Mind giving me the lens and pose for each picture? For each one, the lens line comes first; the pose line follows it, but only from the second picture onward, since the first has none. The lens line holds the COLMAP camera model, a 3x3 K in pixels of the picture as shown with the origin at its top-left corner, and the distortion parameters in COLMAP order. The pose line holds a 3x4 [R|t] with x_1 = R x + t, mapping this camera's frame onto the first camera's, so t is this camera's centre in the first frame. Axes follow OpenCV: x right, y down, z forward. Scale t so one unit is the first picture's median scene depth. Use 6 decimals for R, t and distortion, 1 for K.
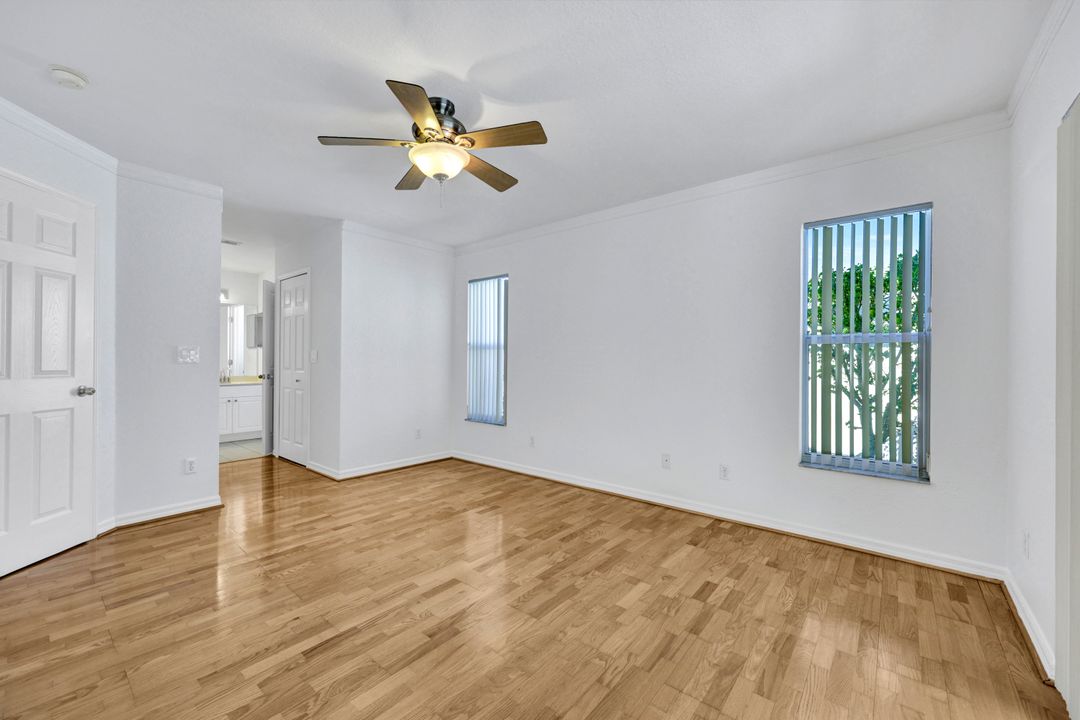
lens RADIAL K [[435.8, 0, 543.4], [0, 435.8, 362.2], [0, 0, 1]] dist [0.001350, 0.000343]
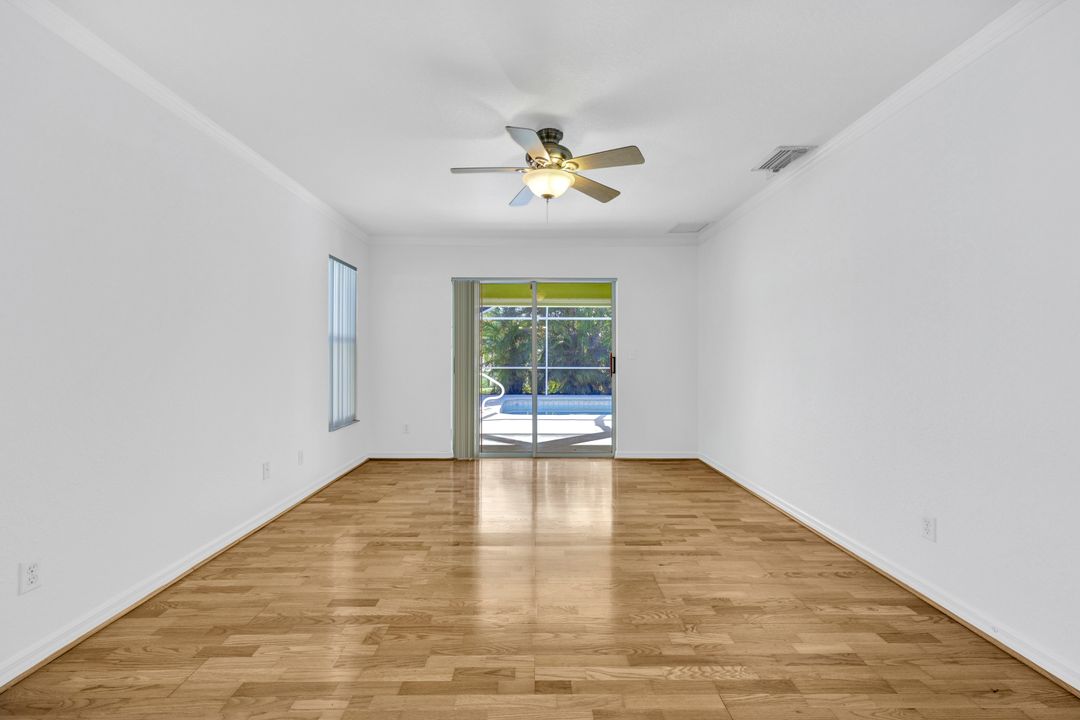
lens RADIAL K [[439.7, 0, 543.9], [0, 439.7, 364.1], [0, 0, 1]] dist [0.017281, -0.007481]
pose [[-0.653774, -0.017764, 0.756482, -0.852947], [-0.003127, 0.999779, 0.020775, 0.002217], [-0.756684, 0.011217, -0.653685, 1.370227]]
